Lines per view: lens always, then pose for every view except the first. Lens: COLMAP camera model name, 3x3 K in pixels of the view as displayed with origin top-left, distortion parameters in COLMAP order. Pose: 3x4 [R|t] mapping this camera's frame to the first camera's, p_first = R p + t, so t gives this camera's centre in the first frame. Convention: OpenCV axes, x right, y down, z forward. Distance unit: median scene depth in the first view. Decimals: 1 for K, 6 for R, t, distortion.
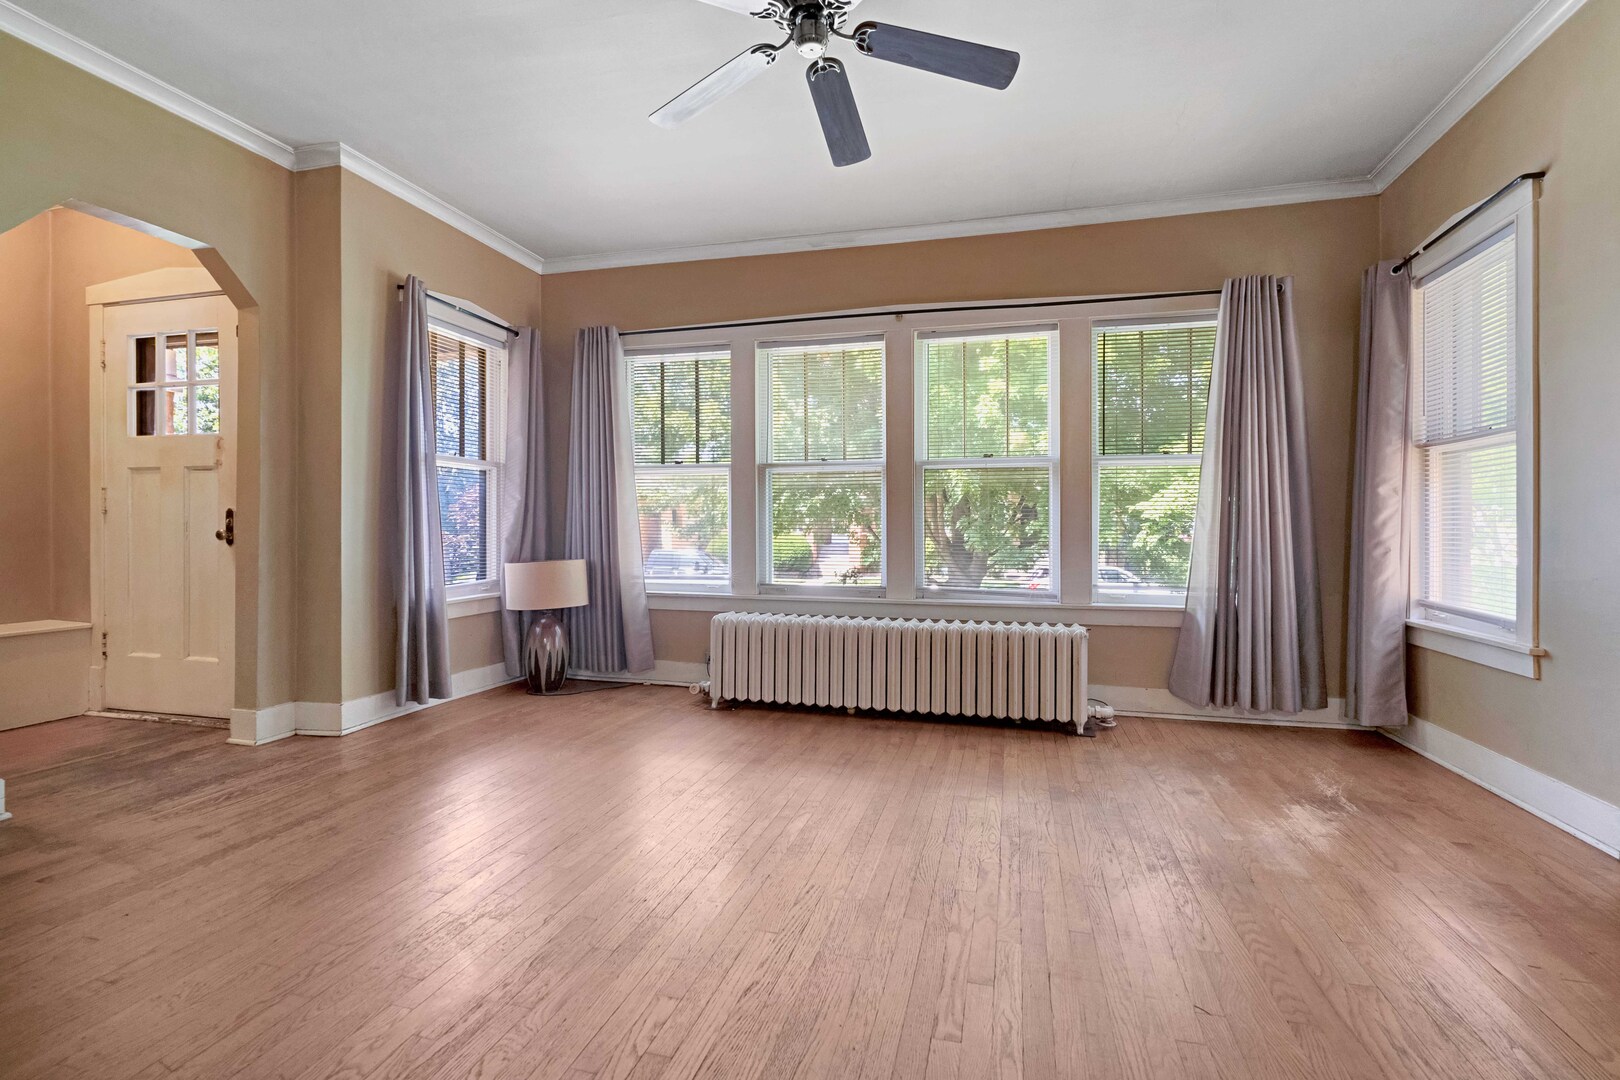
lens RADIAL K [[736.5, 0, 807.2], [0, 736.5, 522.0], [0, 0, 1]] dist [-0.001952, -0.000374]
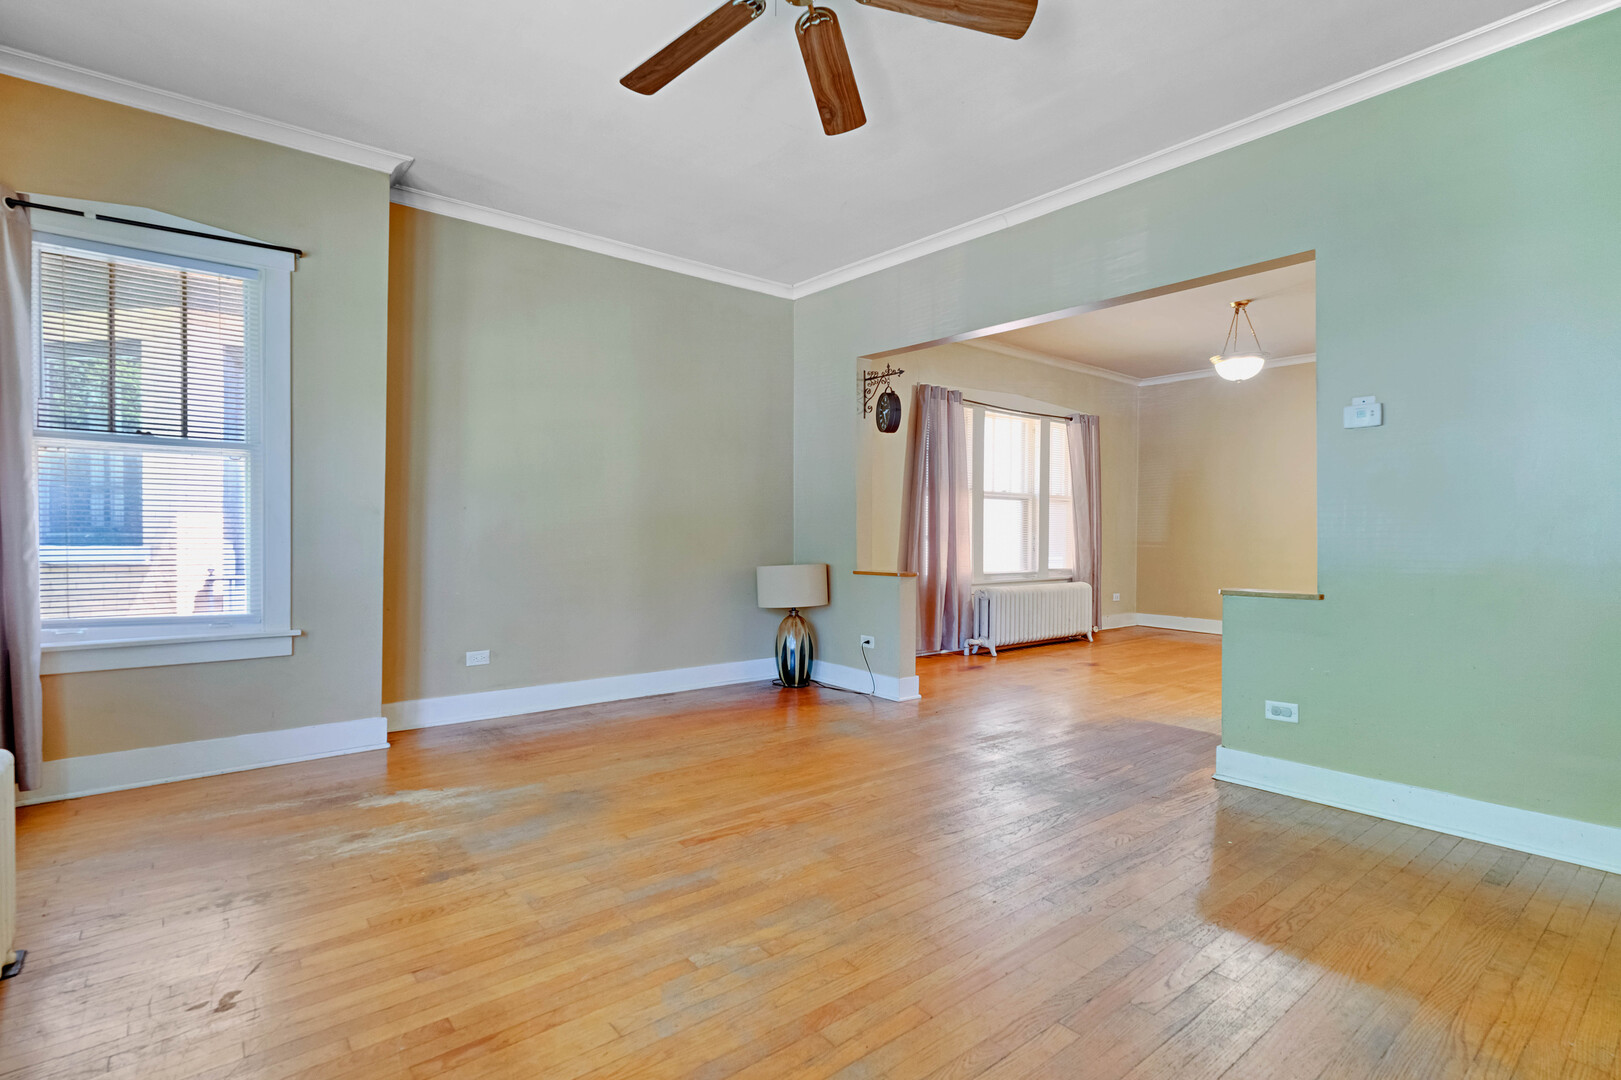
lens RADIAL K [[747.1, 0, 810.1], [0, 747.1, 545.3], [0, 0, 1]] dist [-0.002102, -0.000095]
pose [[-0.800293, -0.019251, 0.599300, -0.336074], [-0.010101, 0.999775, 0.018627, -0.002895], [-0.599524, 0.008854, -0.800308, 1.061833]]
